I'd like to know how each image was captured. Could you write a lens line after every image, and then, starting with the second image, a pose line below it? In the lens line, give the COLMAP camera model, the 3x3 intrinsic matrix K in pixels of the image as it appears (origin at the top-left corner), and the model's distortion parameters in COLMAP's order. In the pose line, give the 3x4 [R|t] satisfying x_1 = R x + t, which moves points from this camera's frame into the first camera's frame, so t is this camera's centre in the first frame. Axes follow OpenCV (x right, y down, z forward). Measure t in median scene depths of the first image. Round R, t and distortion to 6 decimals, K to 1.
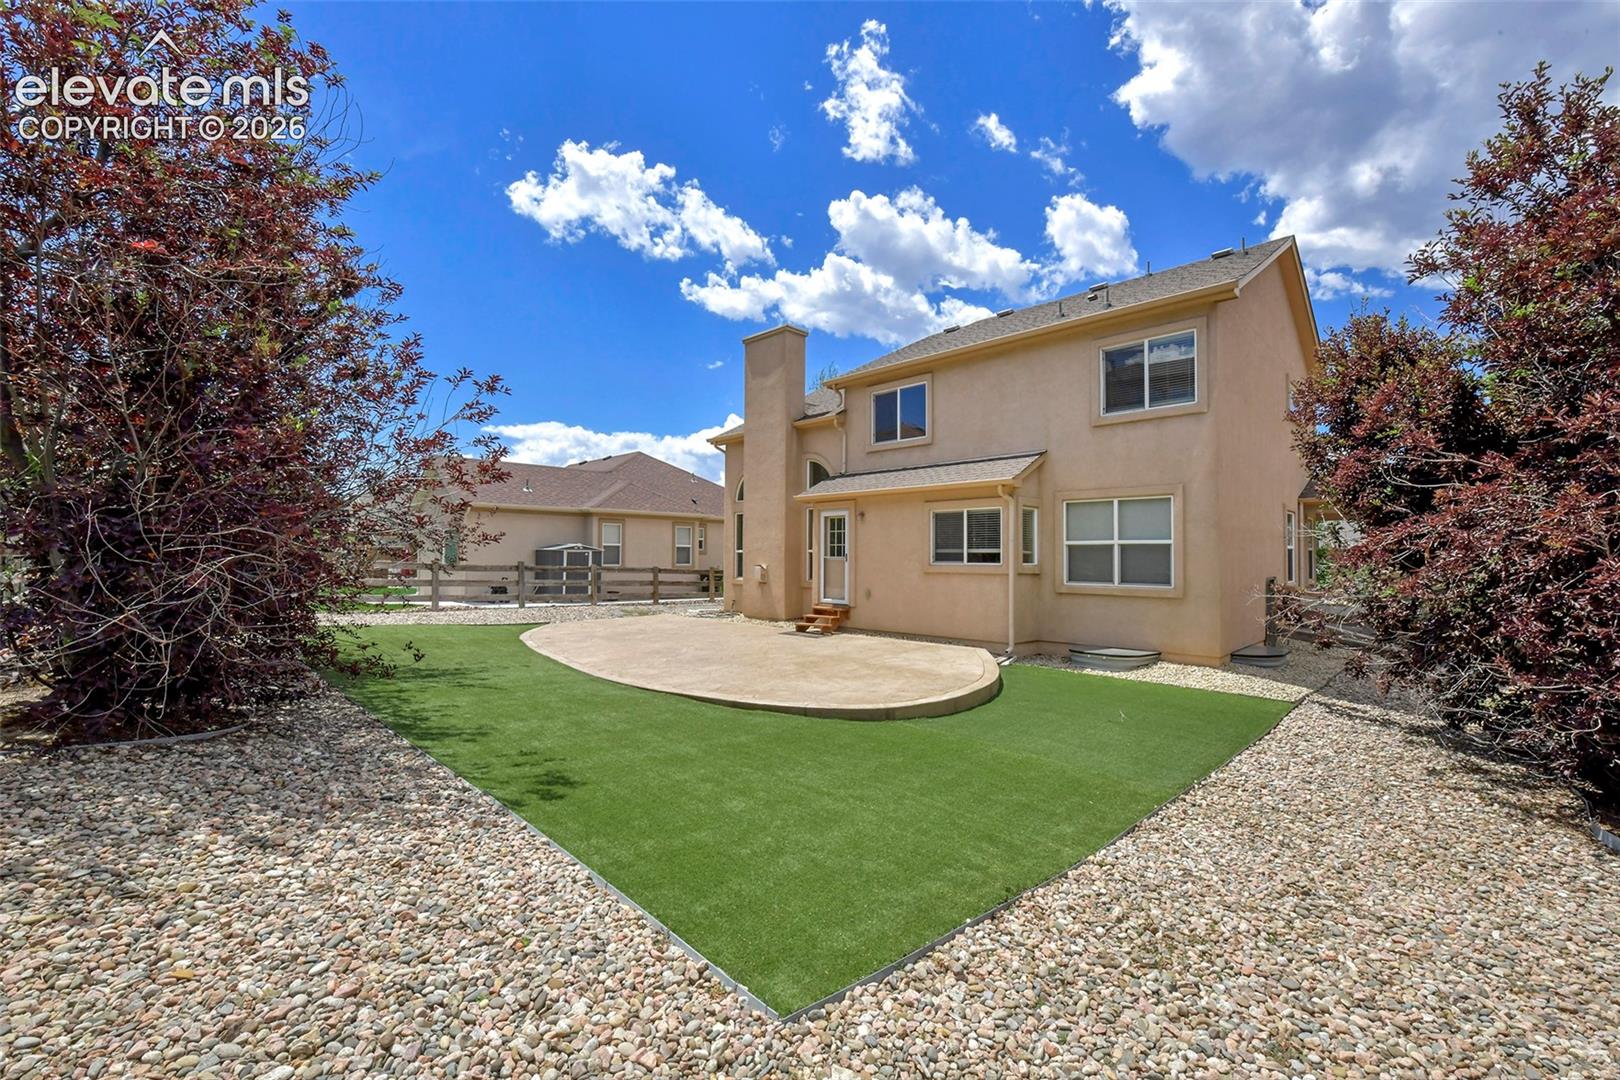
lens RADIAL K [[714.0, 0, 810.0], [0, 714.0, 540.0], [0, 0, 1]] dist [-0.000364, -0.000050]
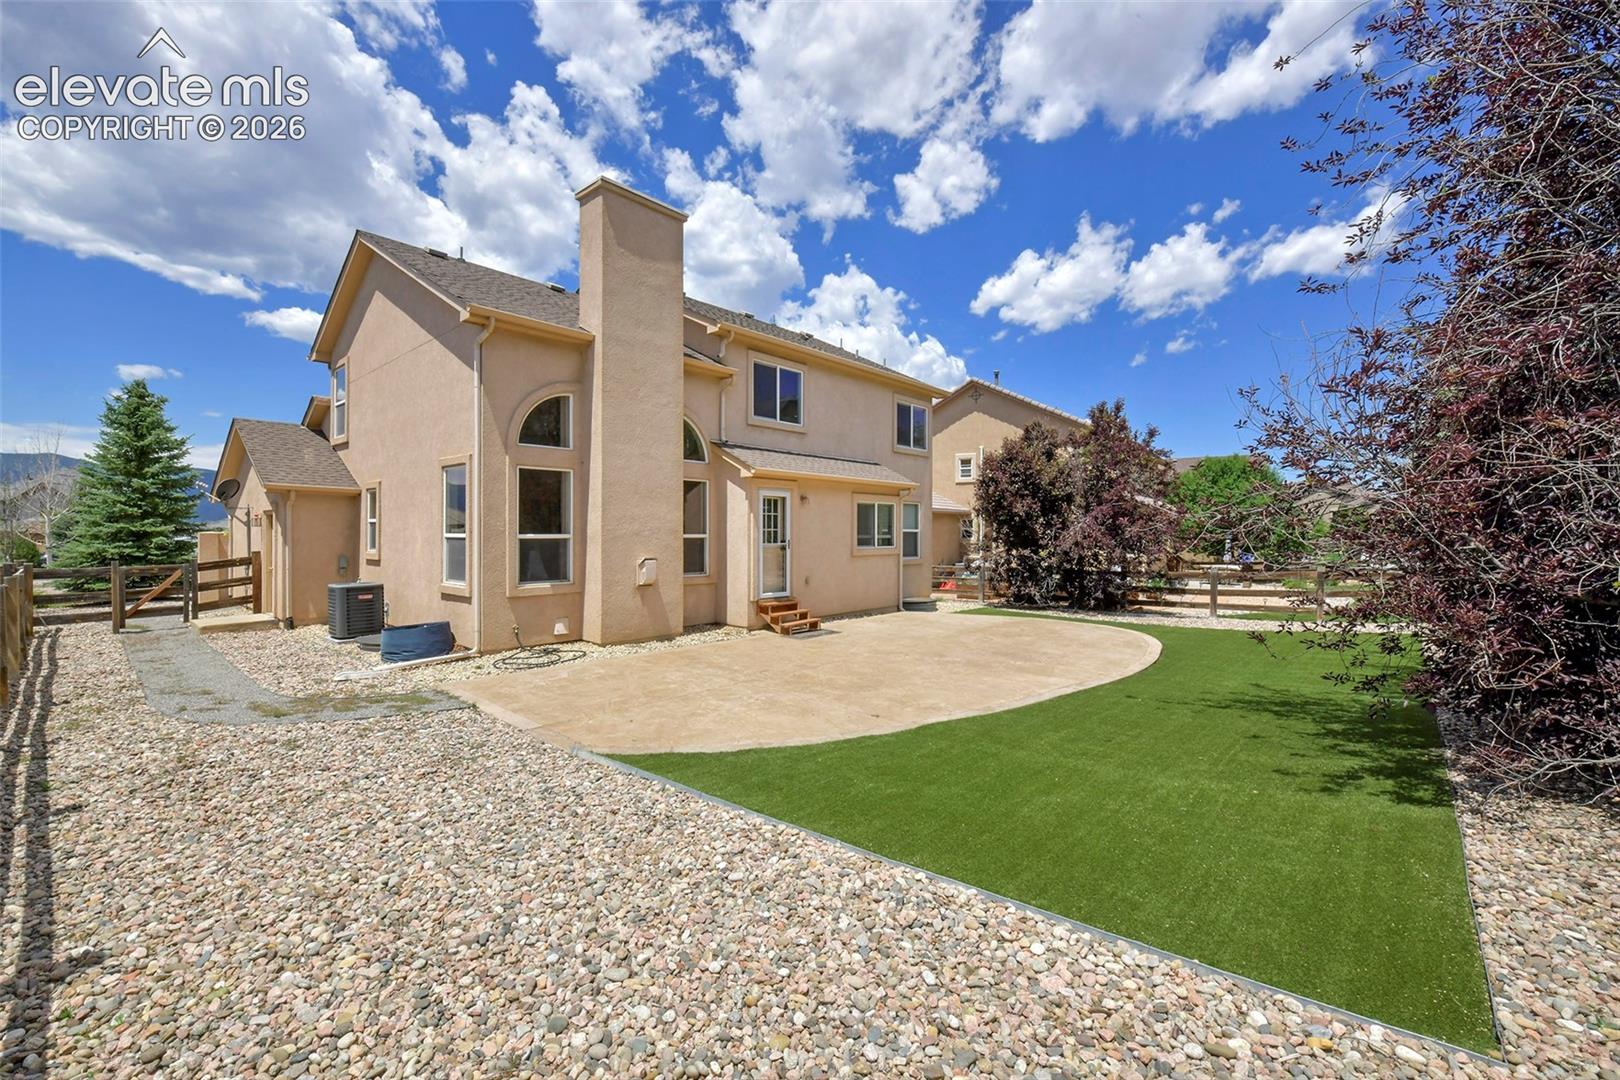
lens RADIAL K [[714.0, 0, 810.0], [0, 714.0, 540.0], [0, 0, 1]] dist [-0.000364, -0.000050]
pose [[-0.092387, -0.008030, 0.995691, -0.861856], [-0.021374, 0.999753, 0.006079, 0.014126], [-0.995494, -0.020721, -0.092536, 1.073389]]
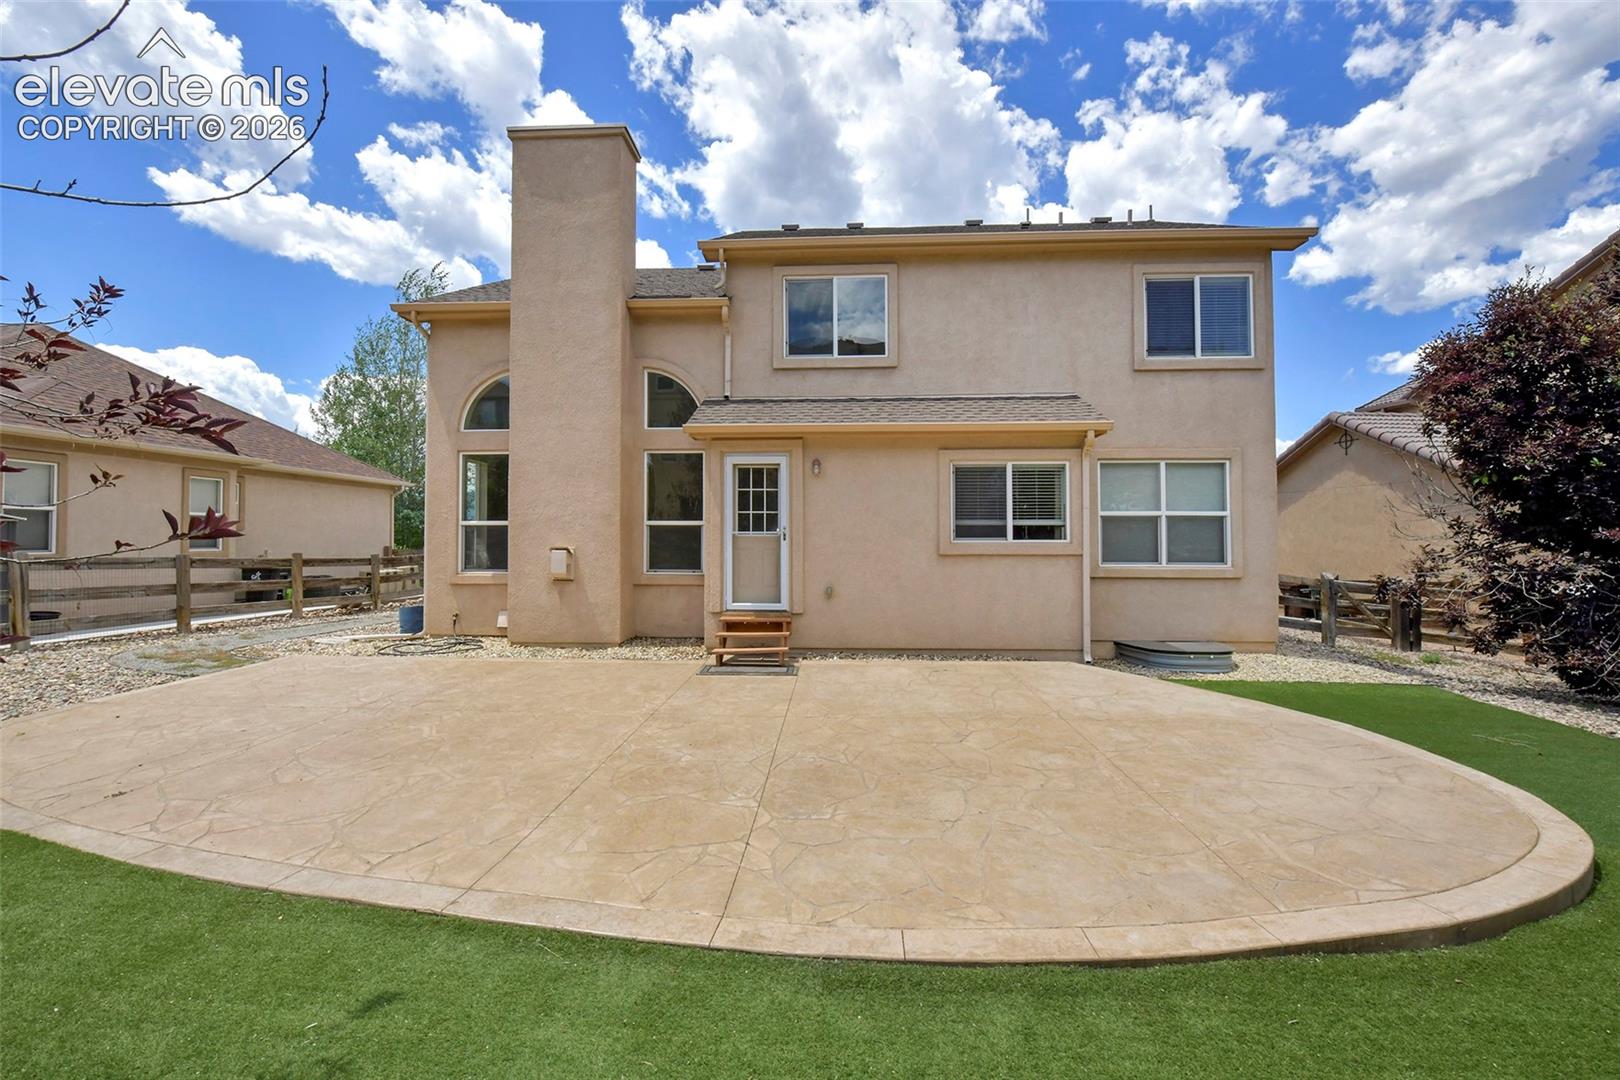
lens RADIAL K [[722.4, 0, 810.0], [0, 722.4, 540.0], [0, 0, 1]] dist [0.020841, 0.000083]
pose [[0.738288, -0.003748, 0.674476, -0.356903], [-0.013811, 0.999691, 0.020674, 0.017811], [-0.674345, -0.024578, 0.738008, 0.531696]]
